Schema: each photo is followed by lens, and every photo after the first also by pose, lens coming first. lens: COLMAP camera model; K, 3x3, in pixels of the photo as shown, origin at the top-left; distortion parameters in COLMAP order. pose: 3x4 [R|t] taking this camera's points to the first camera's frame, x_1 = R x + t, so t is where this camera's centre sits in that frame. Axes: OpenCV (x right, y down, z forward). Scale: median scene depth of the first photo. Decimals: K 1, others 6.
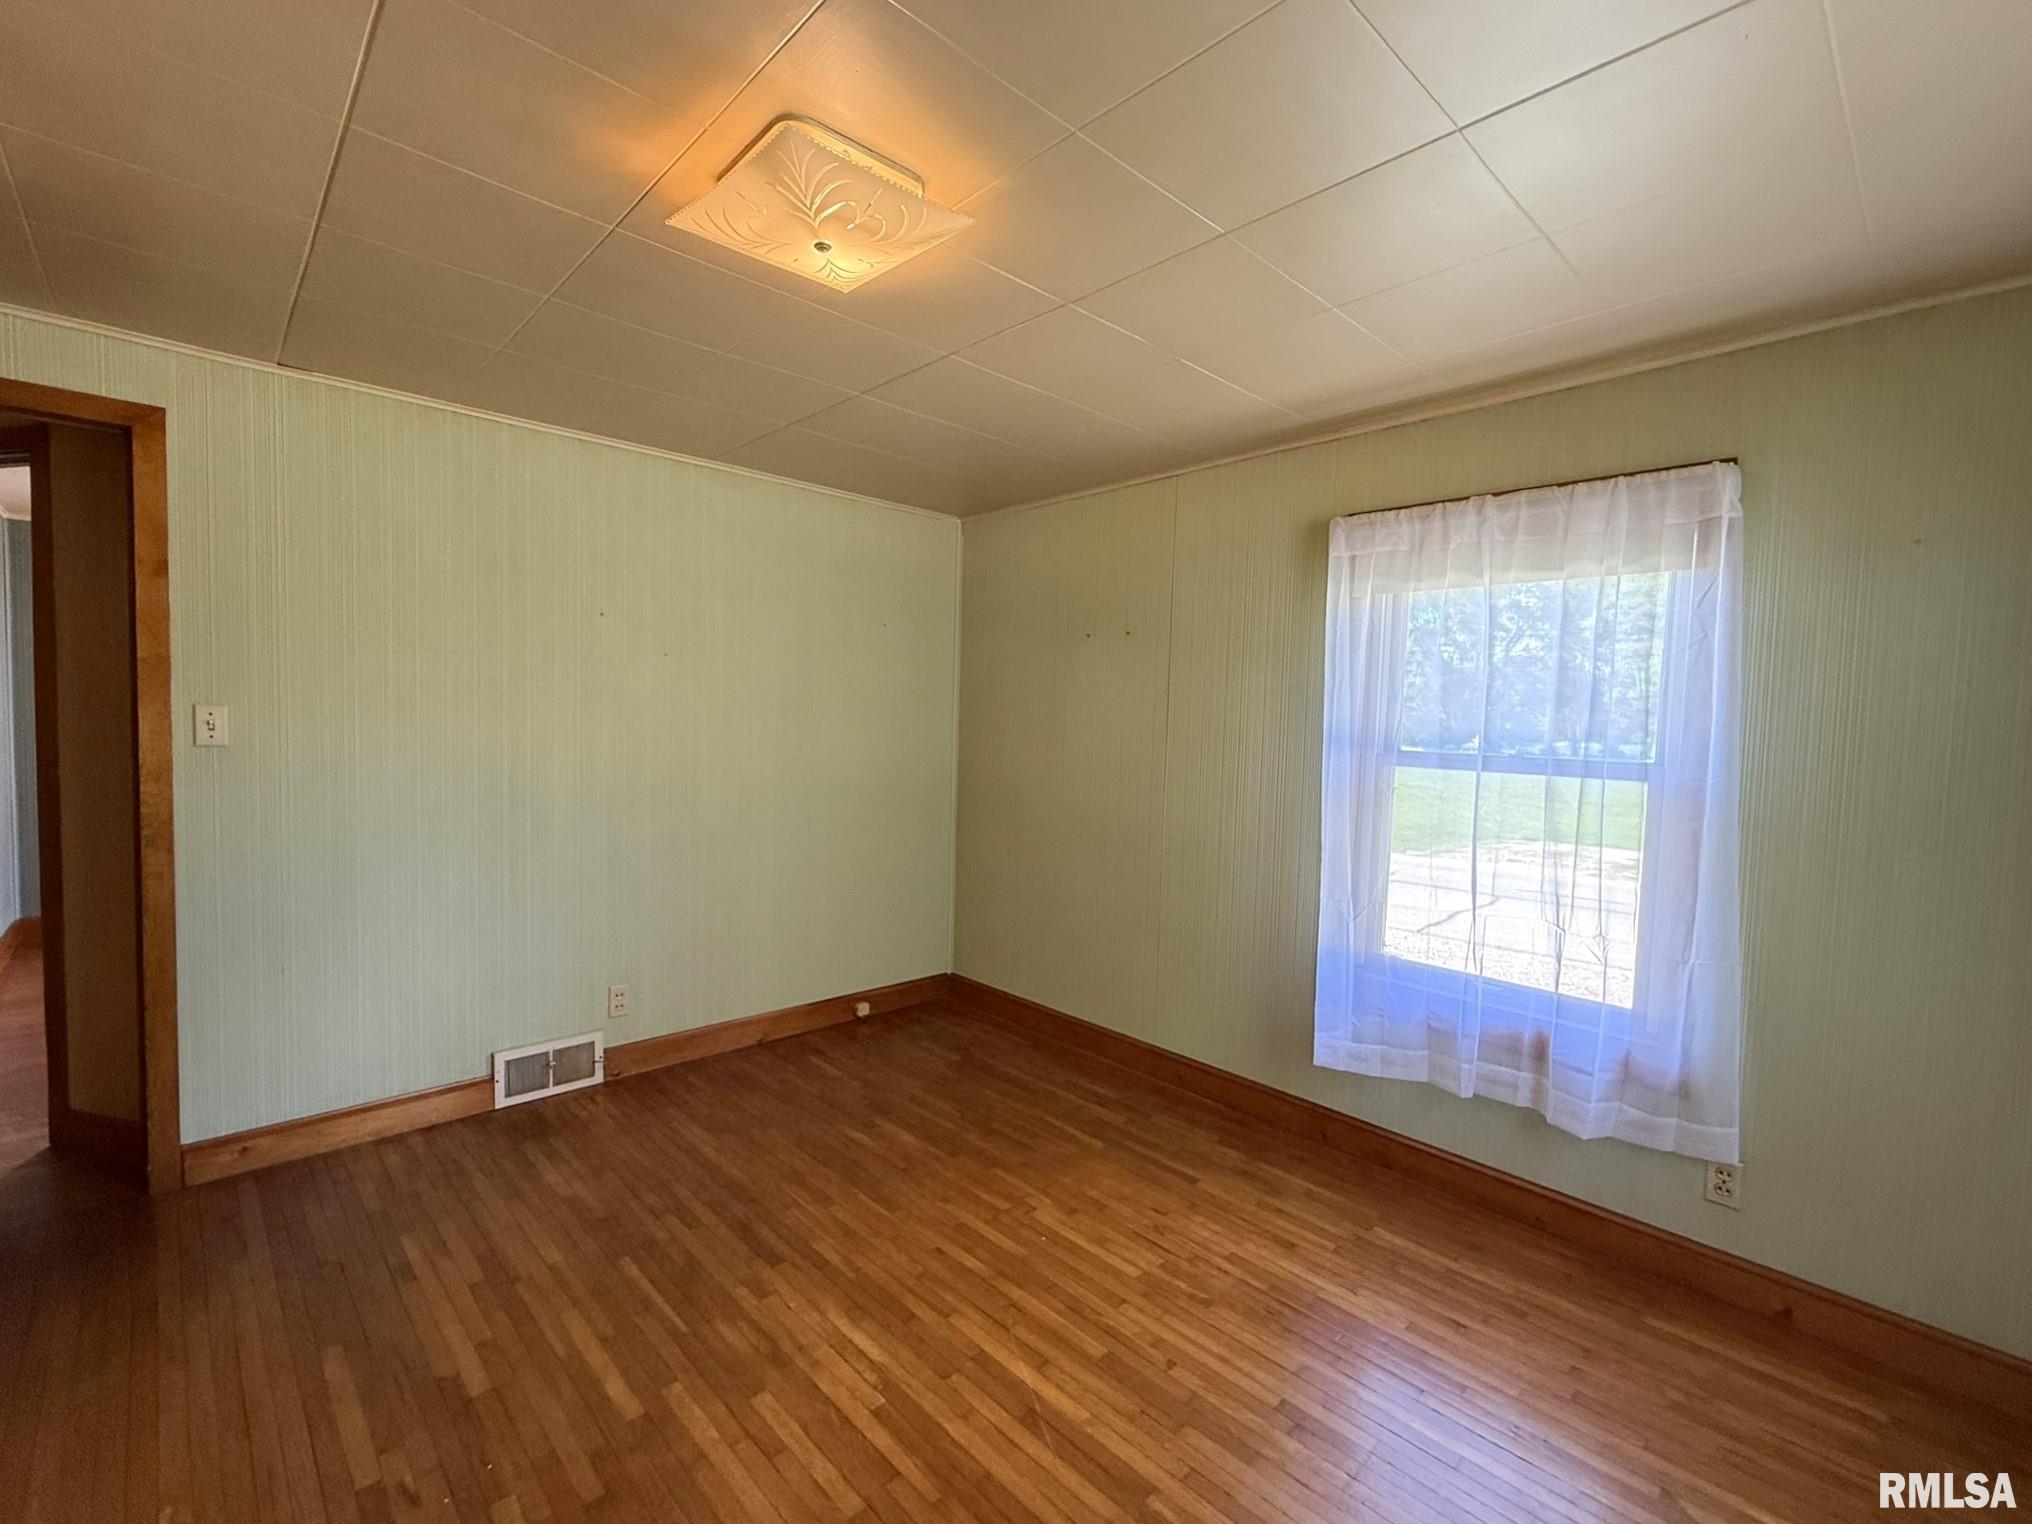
lens RADIAL K [[886.0, 0, 1021.8], [0, 886.0, 769.2], [0, 0, 1]] dist [0.017581, -0.000198]
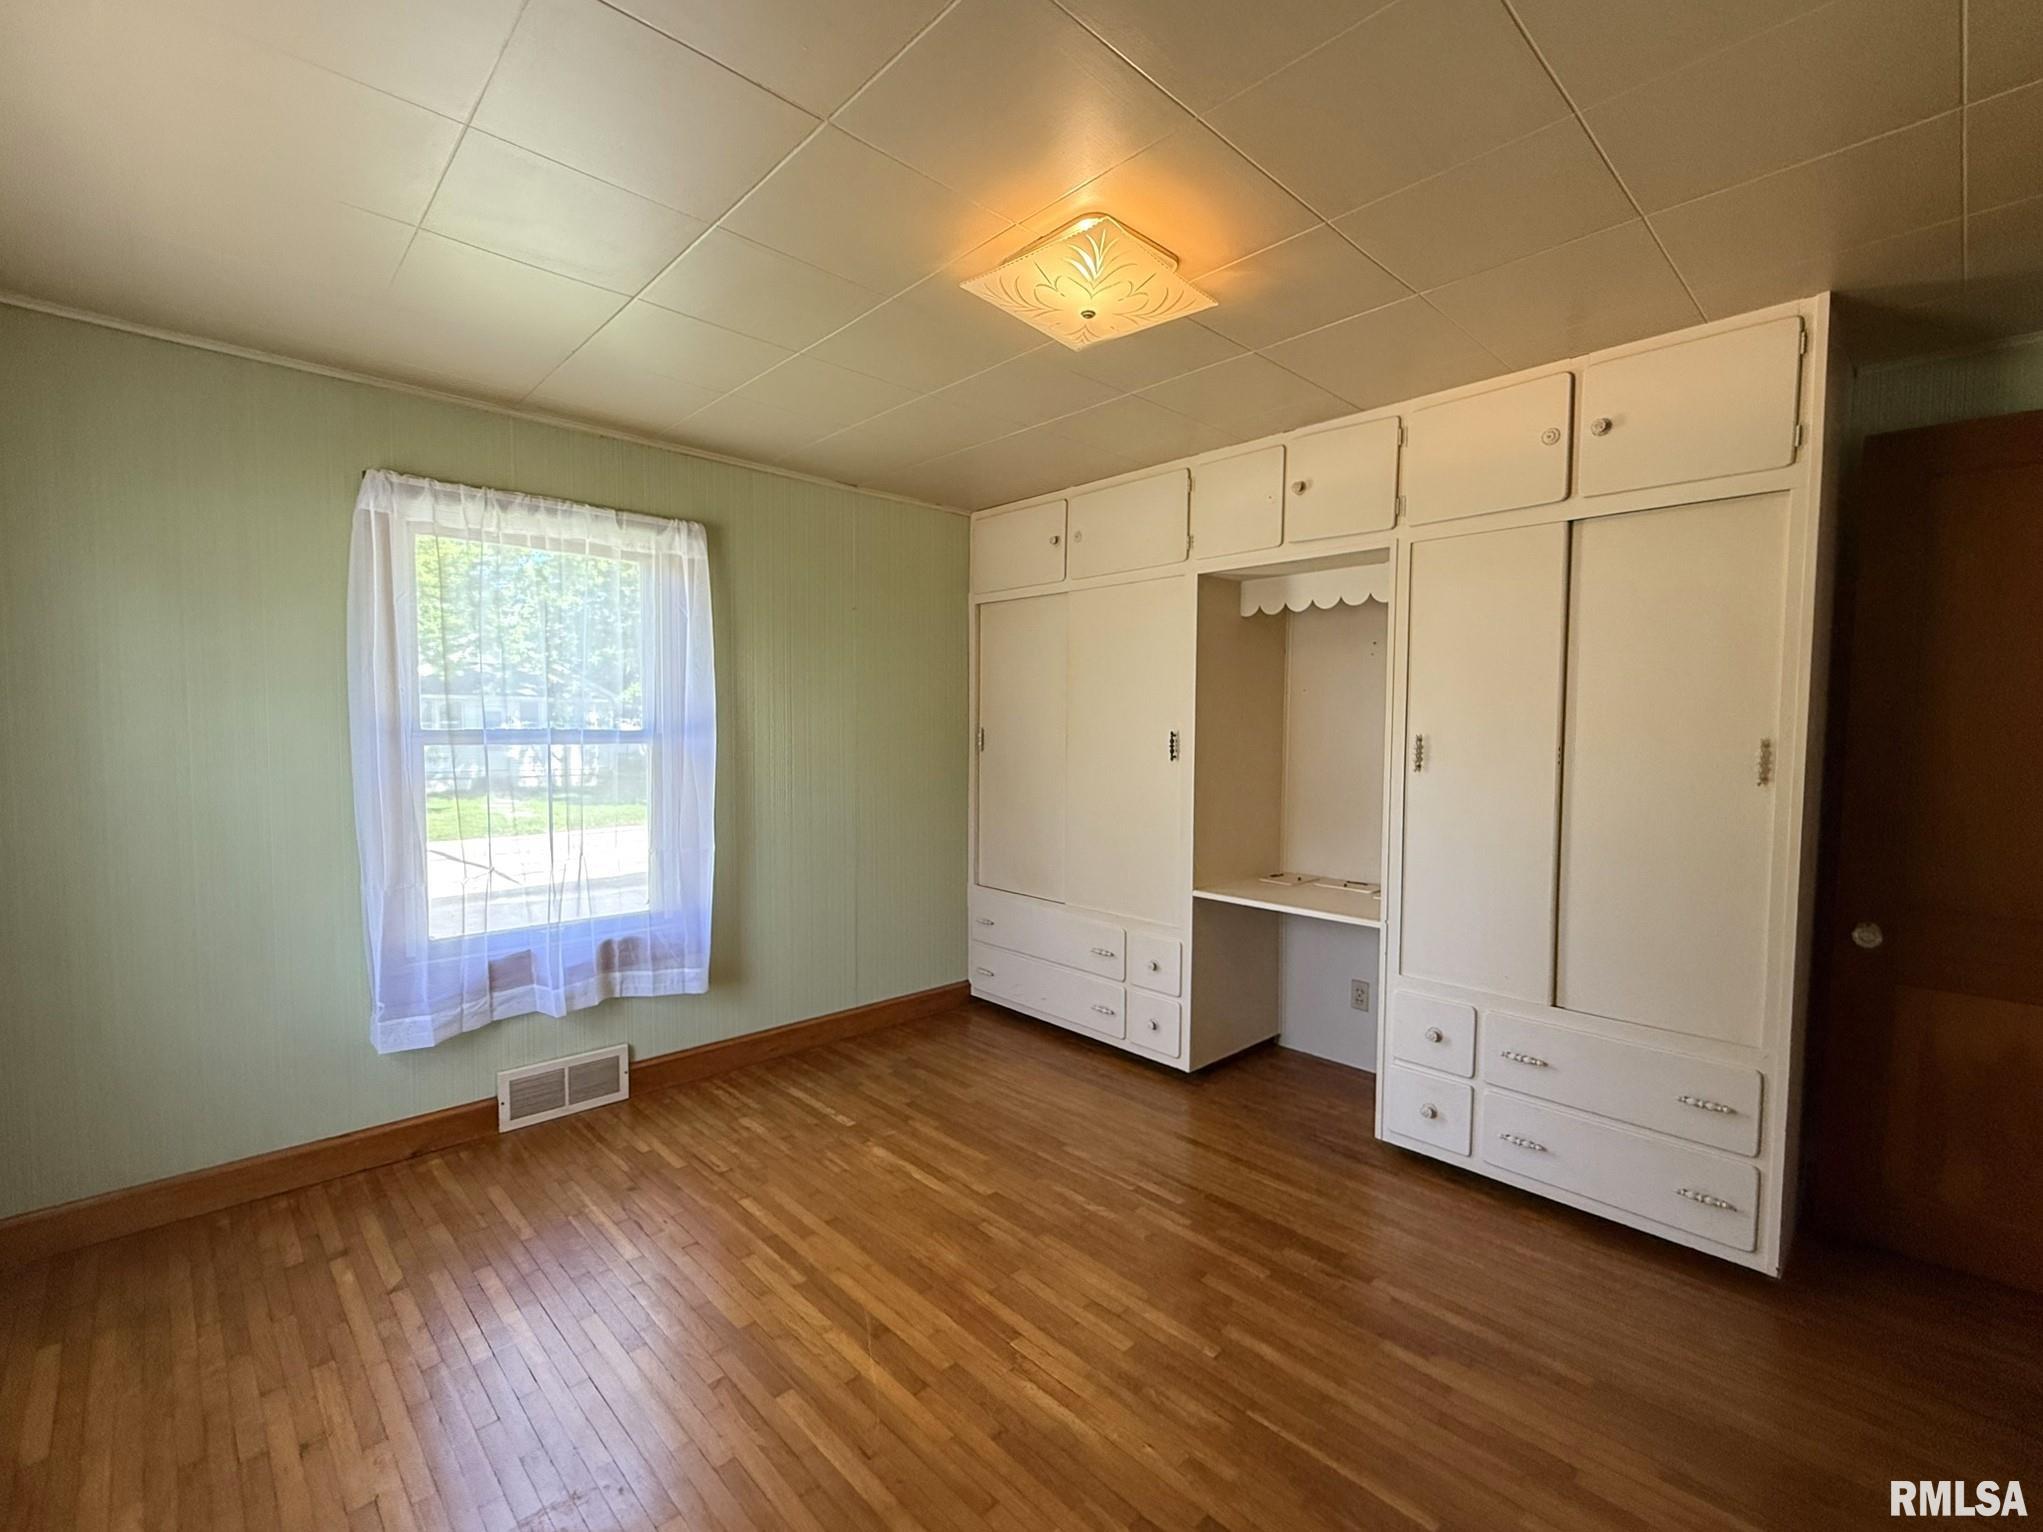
lens RADIAL K [[890.8, 0, 1027.4], [0, 890.8, 773.2], [0, 0, 1]] dist [0.017581, -0.000198]
pose [[-0.999507, -0.031178, -0.003756, -0.136485], [-0.031401, 0.993731, 0.107301, -0.086392], [0.000387, 0.107366, -0.994219, 1.854028]]
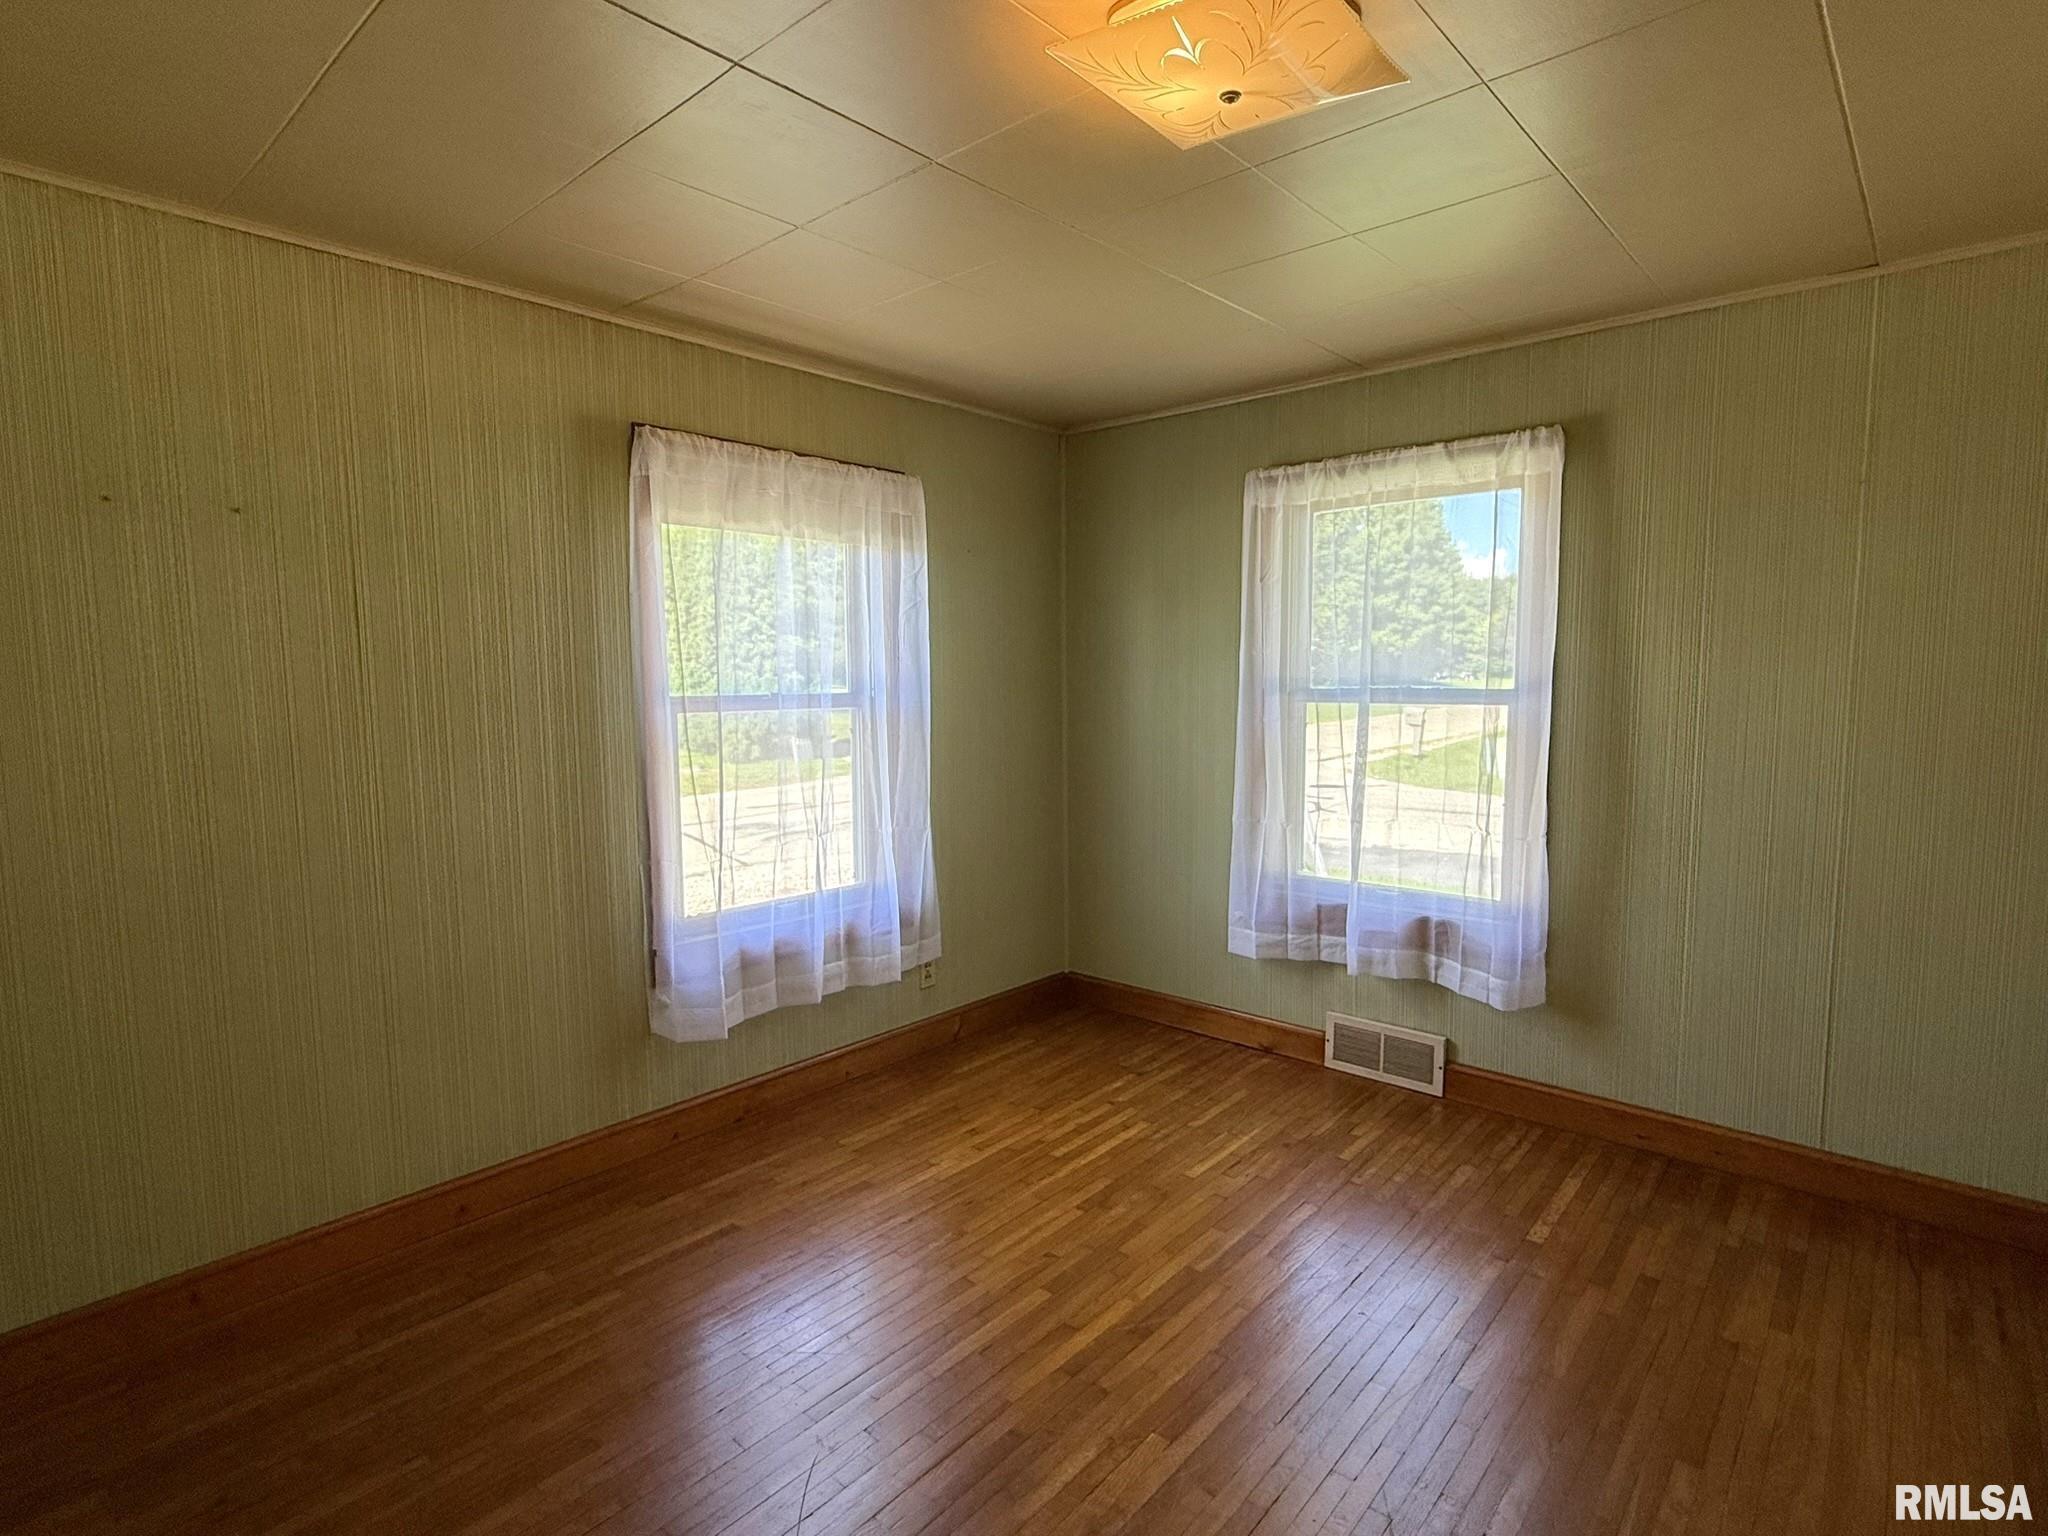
lens RADIAL K [[1052.8, 0, 1020.3], [0, 1052.8, 775.3], [0, 0, 1]] dist [0.001892, -0.000562]
pose [[-0.090013, -0.119009, 0.988805, -1.026545], [0.056904, 0.990598, 0.124405, -0.080349], [-0.994314, 0.067465, -0.082395, 1.089215]]
